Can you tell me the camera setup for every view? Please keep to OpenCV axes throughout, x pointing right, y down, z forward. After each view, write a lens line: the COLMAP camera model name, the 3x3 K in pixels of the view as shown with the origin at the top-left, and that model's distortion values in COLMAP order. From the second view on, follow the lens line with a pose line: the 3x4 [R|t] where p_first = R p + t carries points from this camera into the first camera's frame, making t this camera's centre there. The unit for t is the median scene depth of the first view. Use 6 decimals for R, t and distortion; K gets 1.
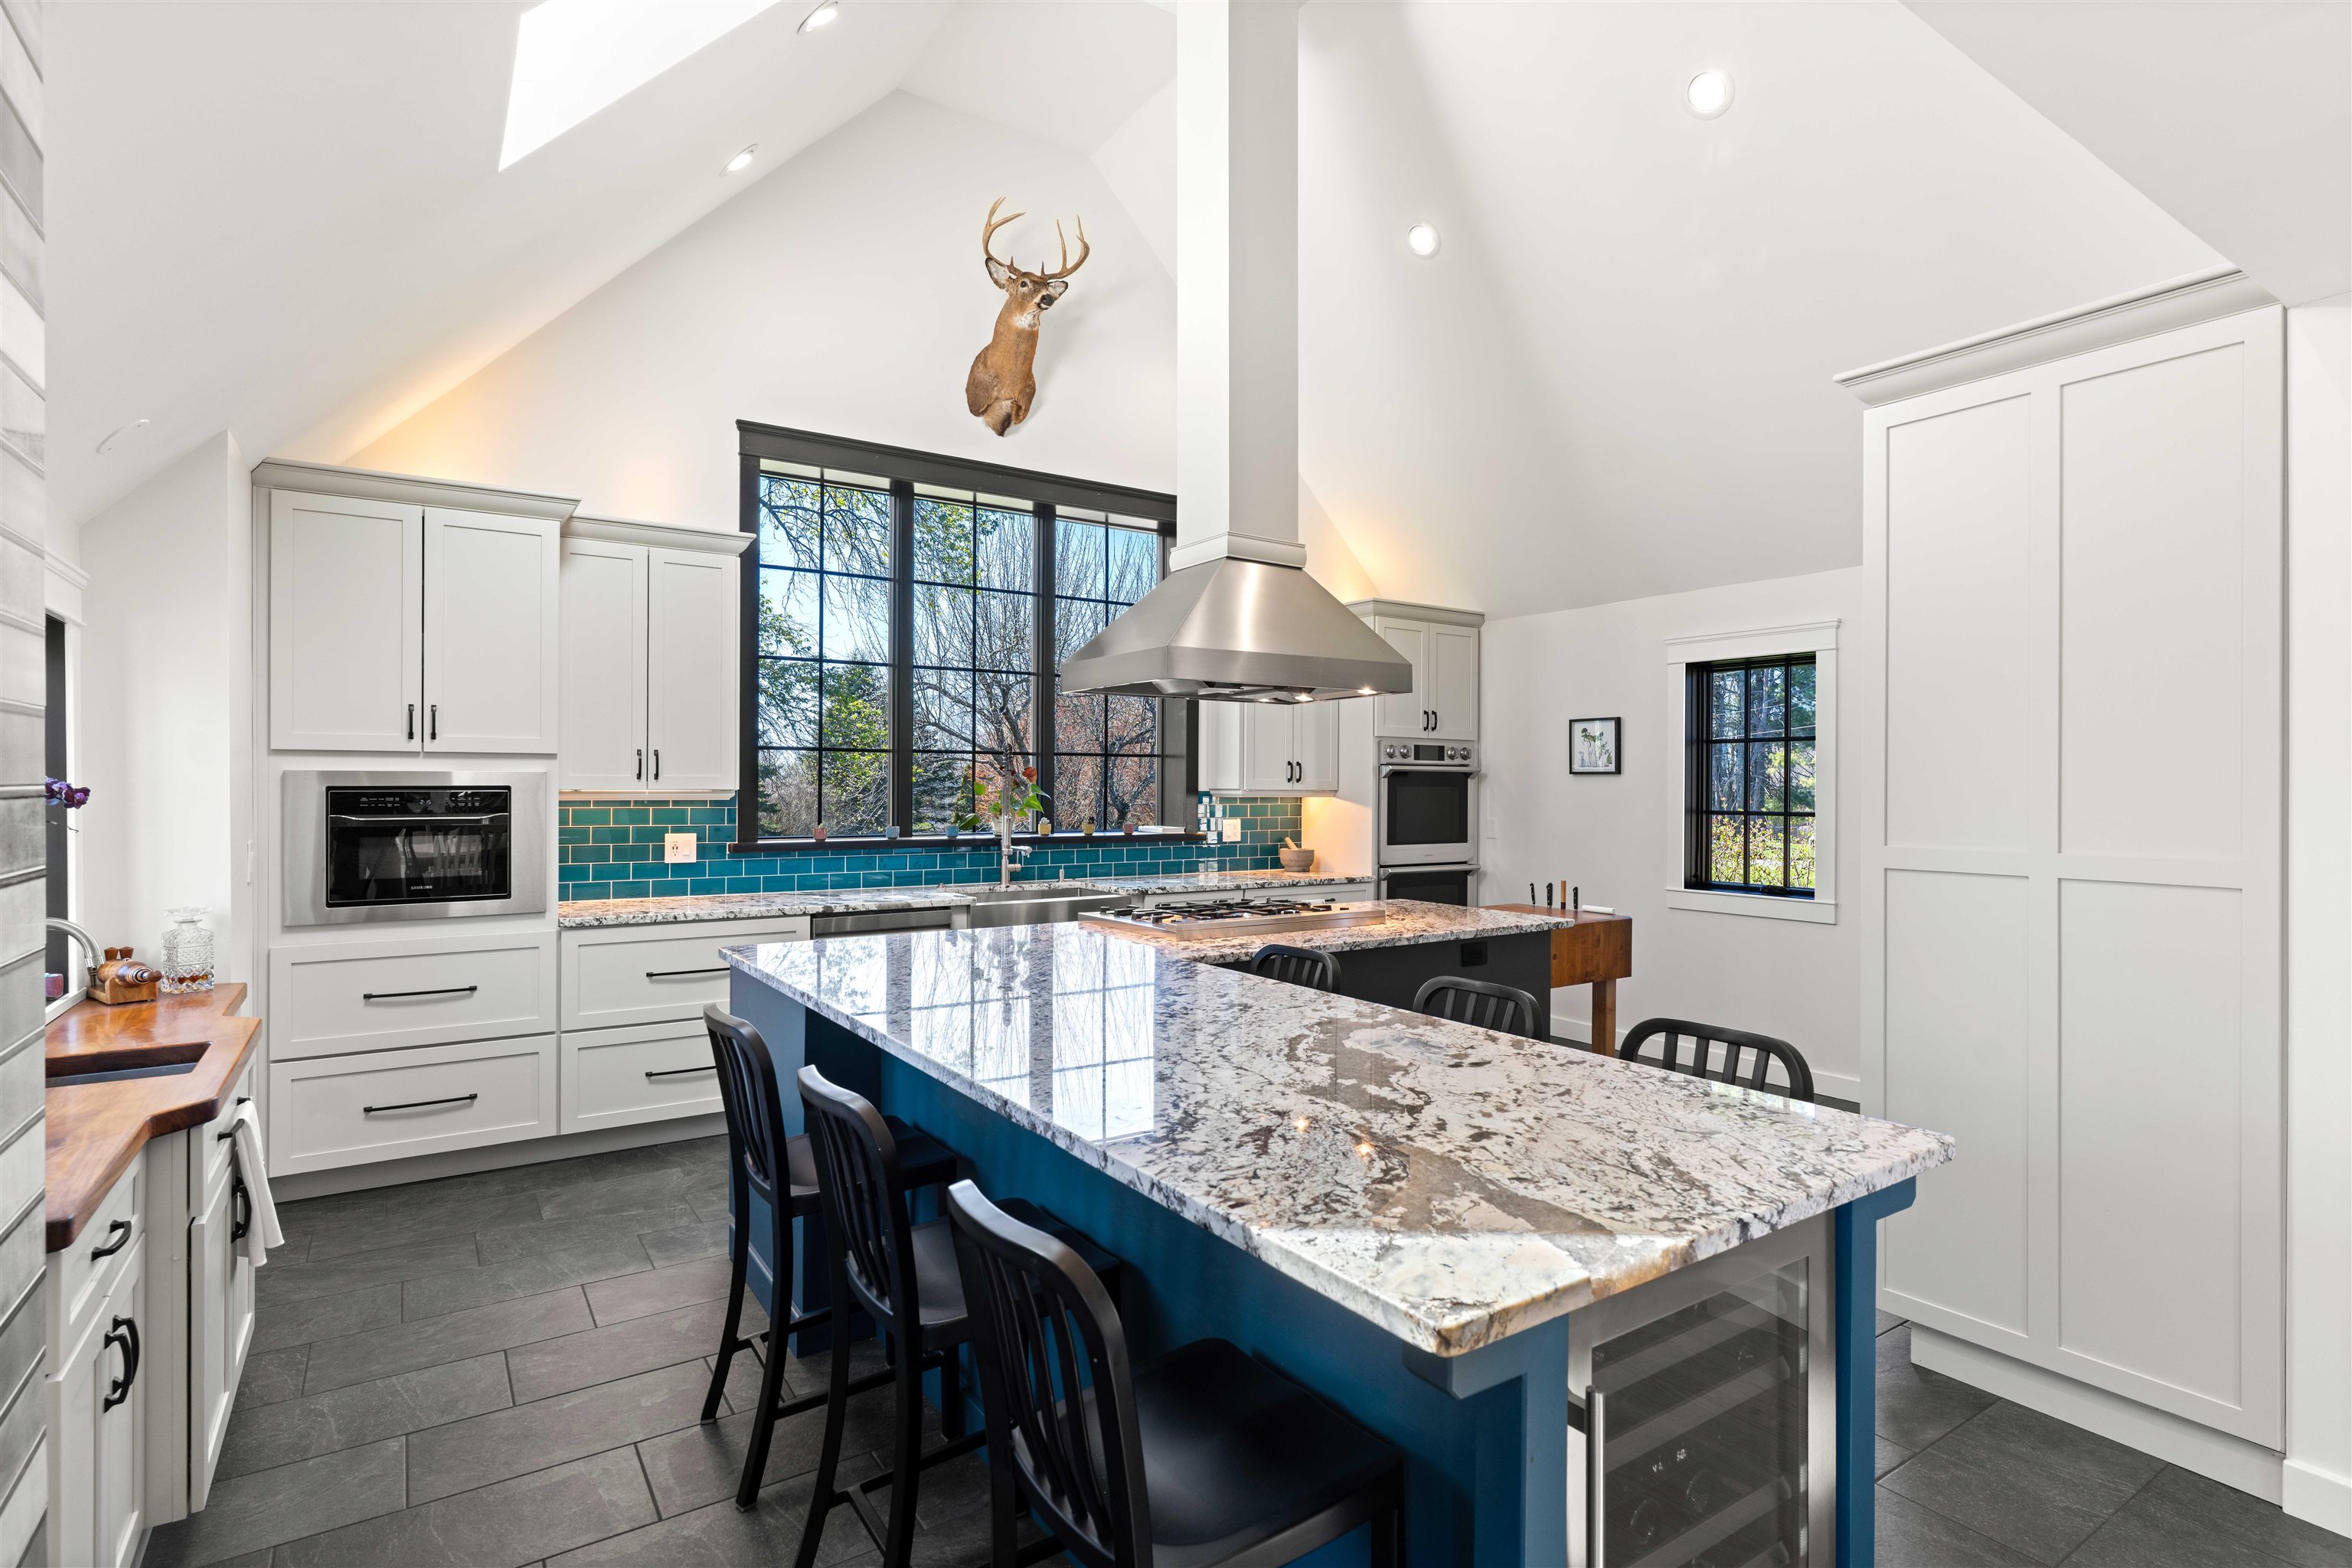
lens RADIAL K [[1146.4, 0, 1181.2], [0, 1146.4, 783.4], [0, 0, 1]] dist [0.000670, 0.000172]
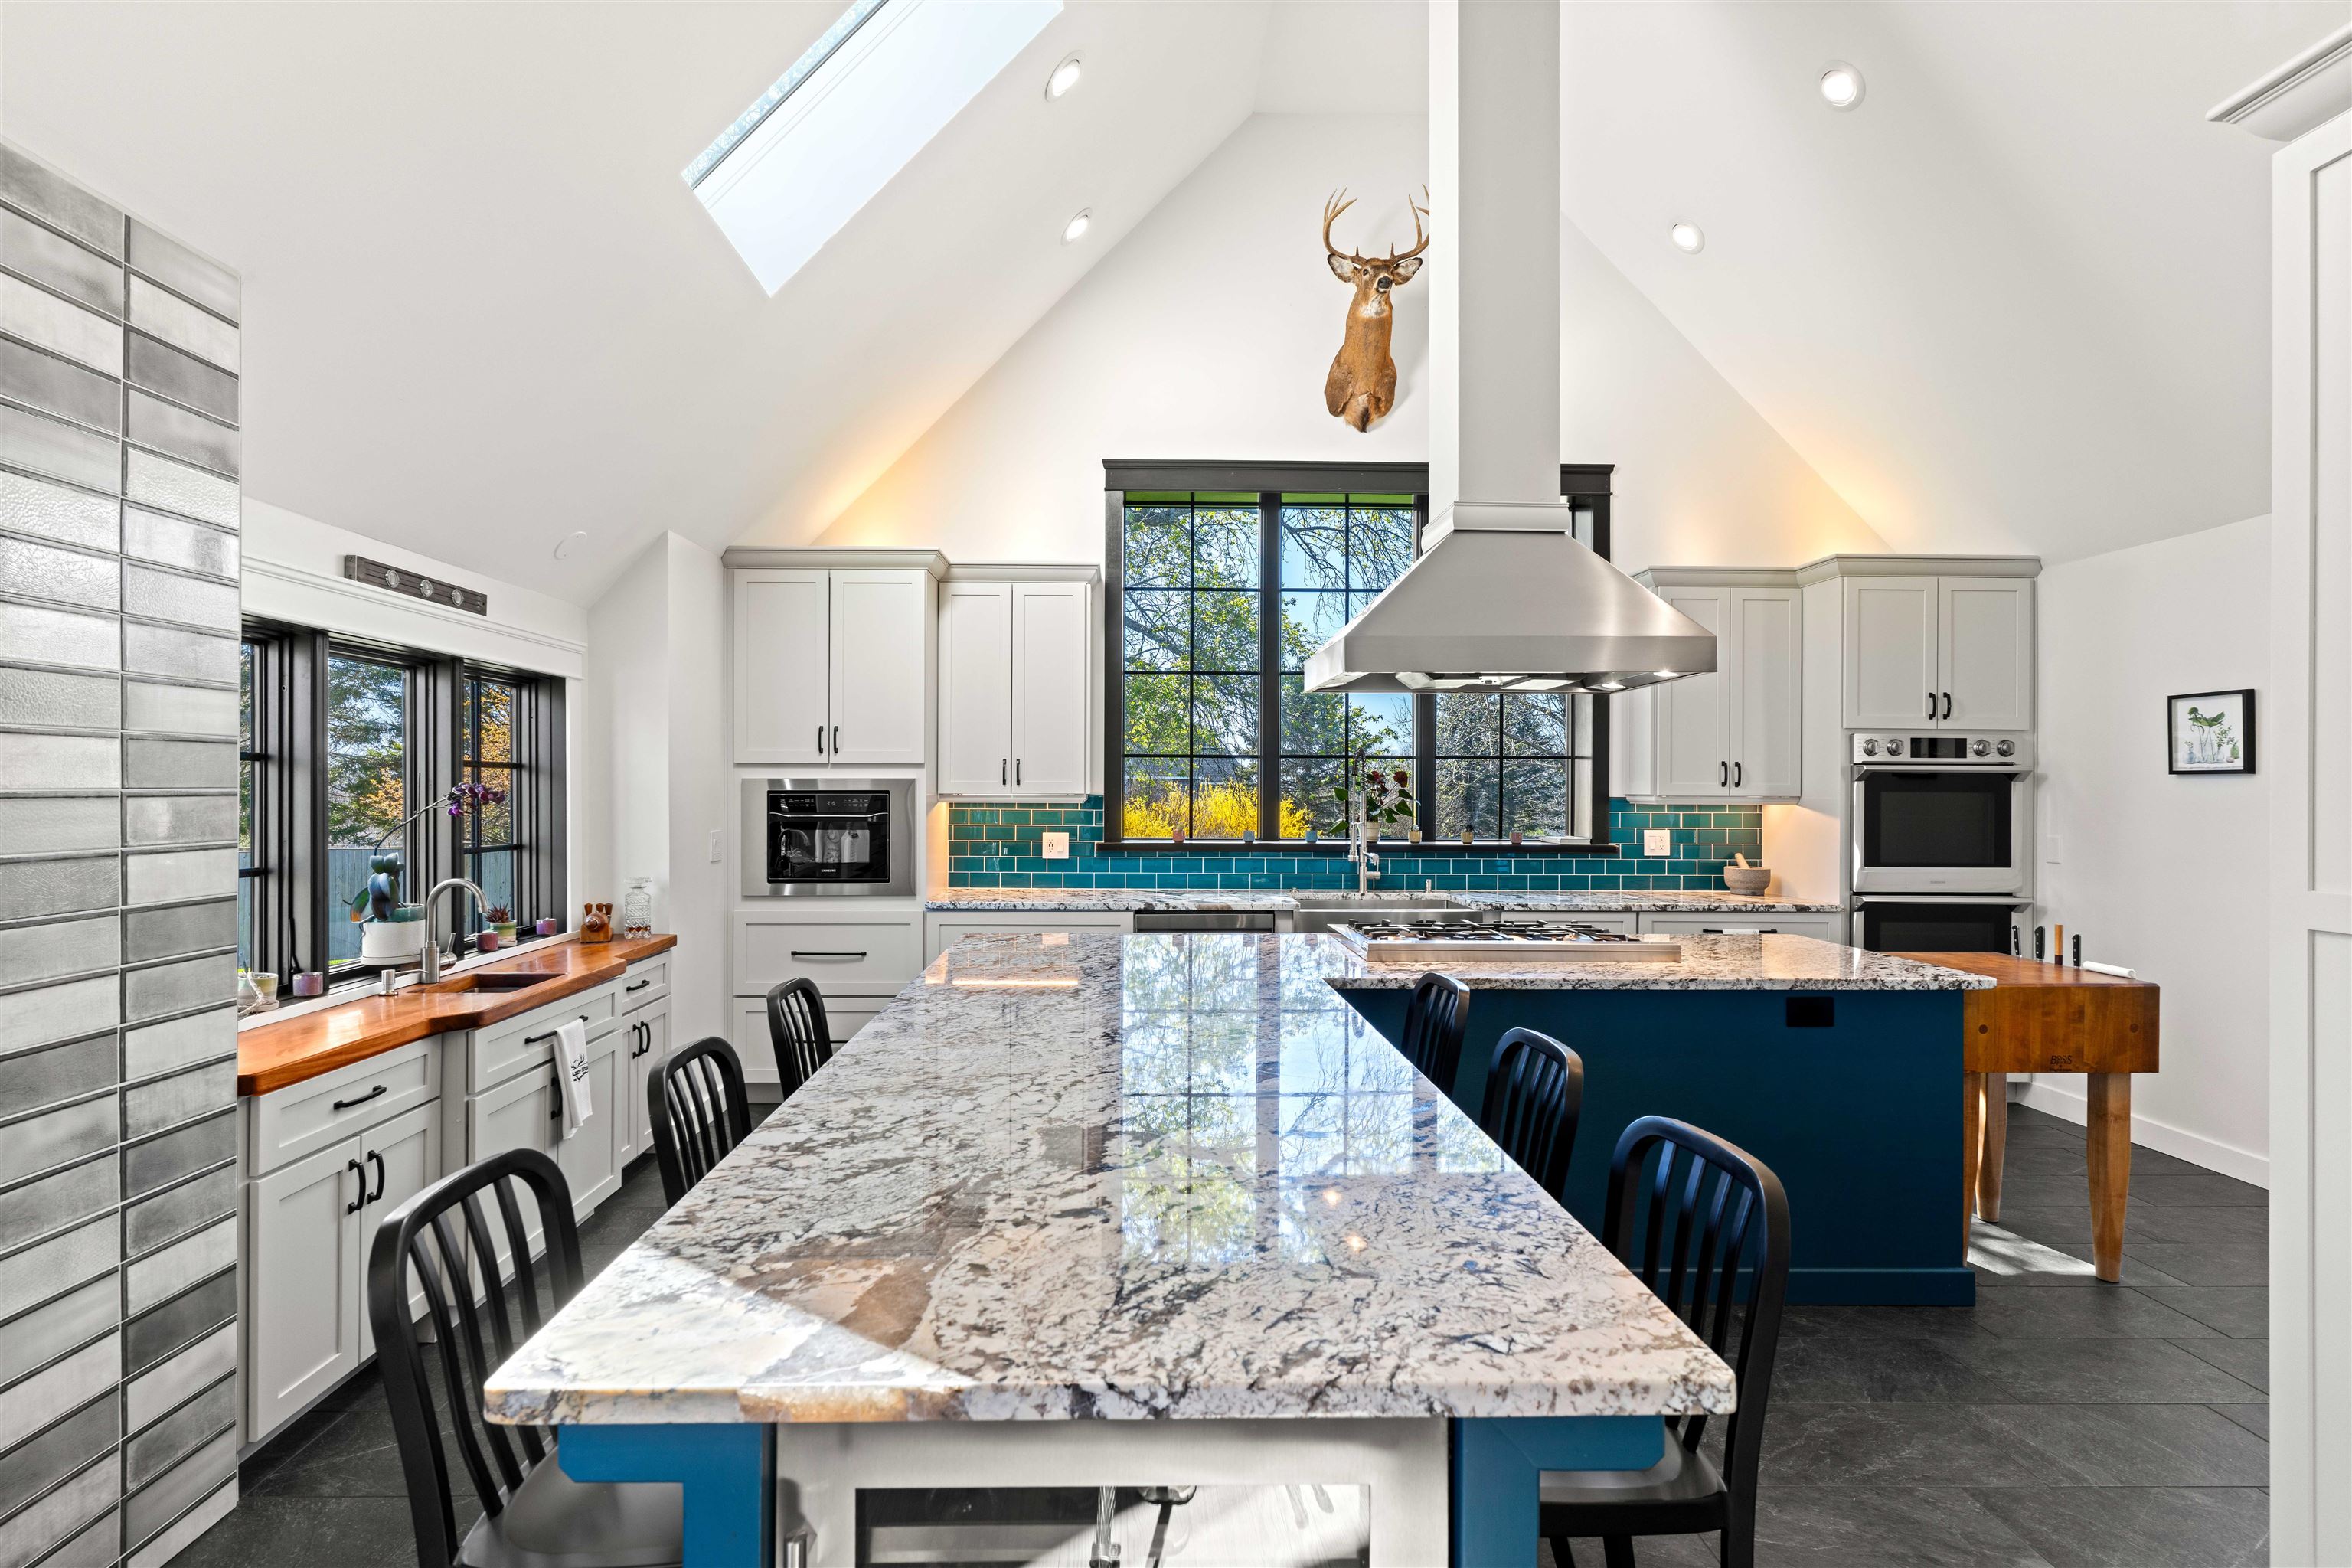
lens RADIAL K [[1126.0, 0, 1156.0], [0, 1126.0, 784.6], [0, 0, 1]] dist [0.003708, -0.001584]
pose [[0.841710, -0.003226, -0.539921, 0.249772], [0.000463, 0.999986, -0.005252, 0.002099], [0.539930, 0.004171, 0.841700, 0.117912]]
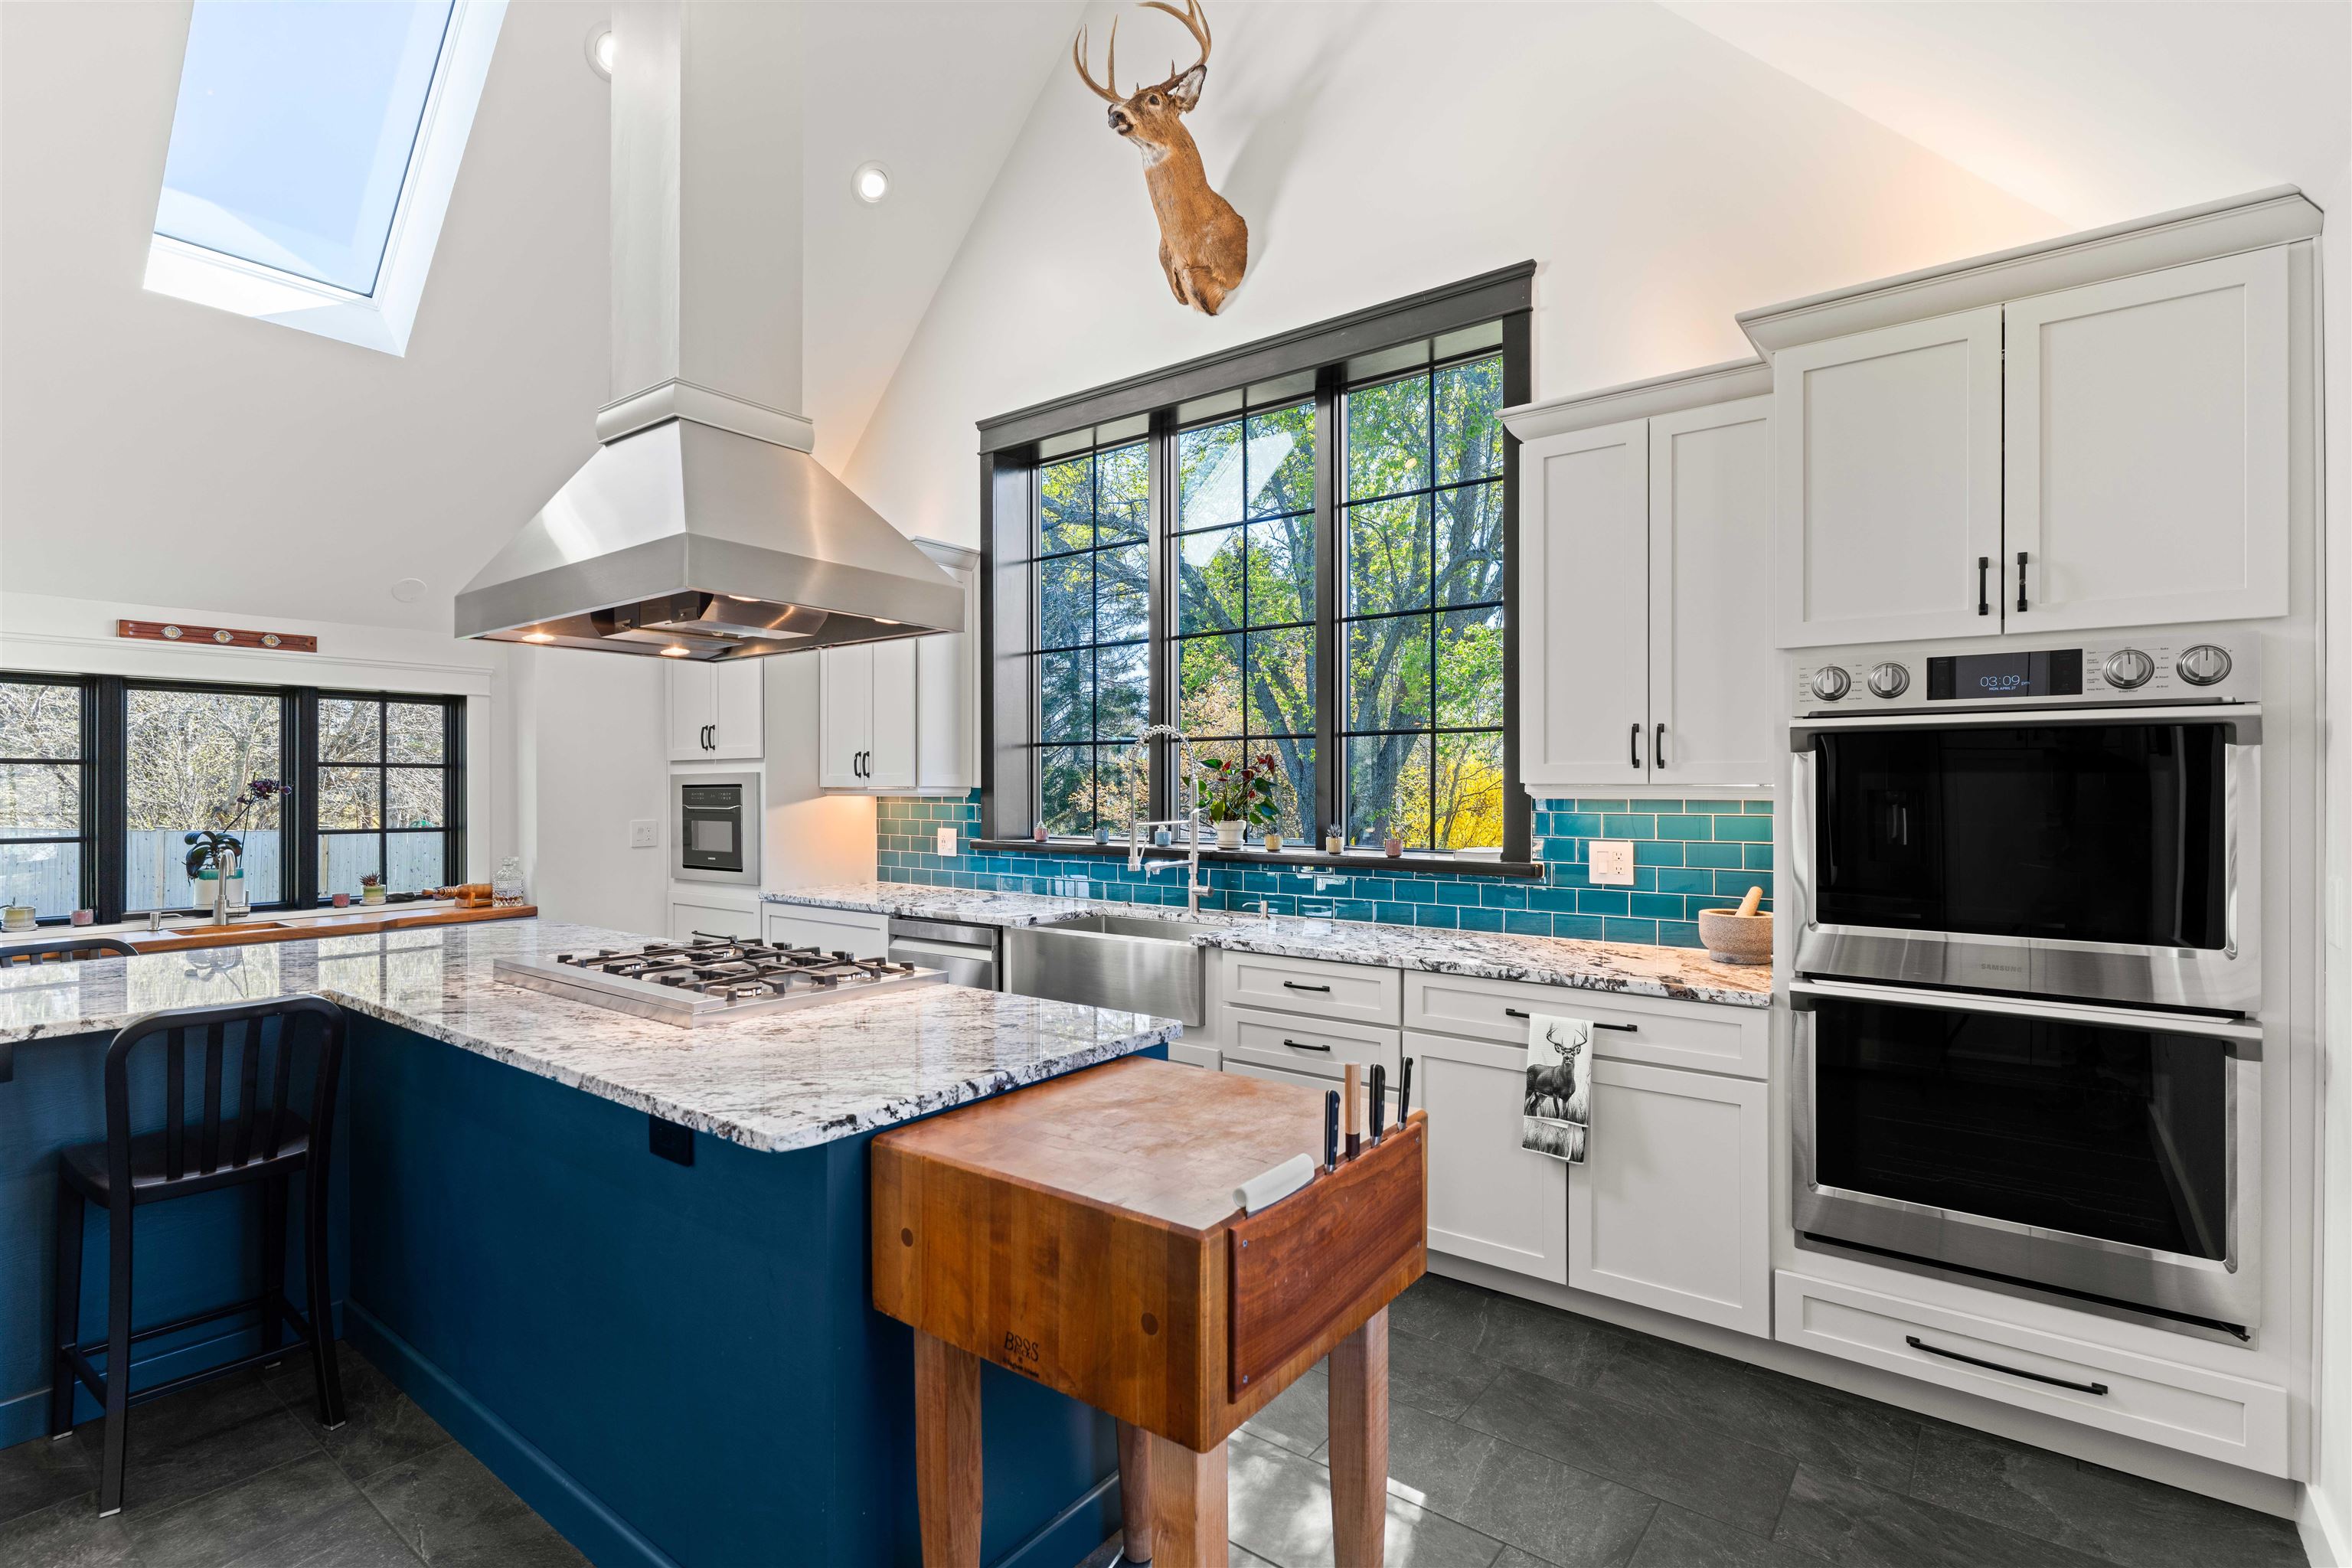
lens RADIAL K [[1126.0, 0, 1191.7], [0, 1126.0, 784.4], [0, 0, 1]] dist [0.003708, -0.001584]
pose [[0.315320, -0.007076, -0.948959, 0.635373], [0.004500, 0.999972, -0.005962, 0.010422], [0.948975, -0.002390, 0.315343, 0.893810]]
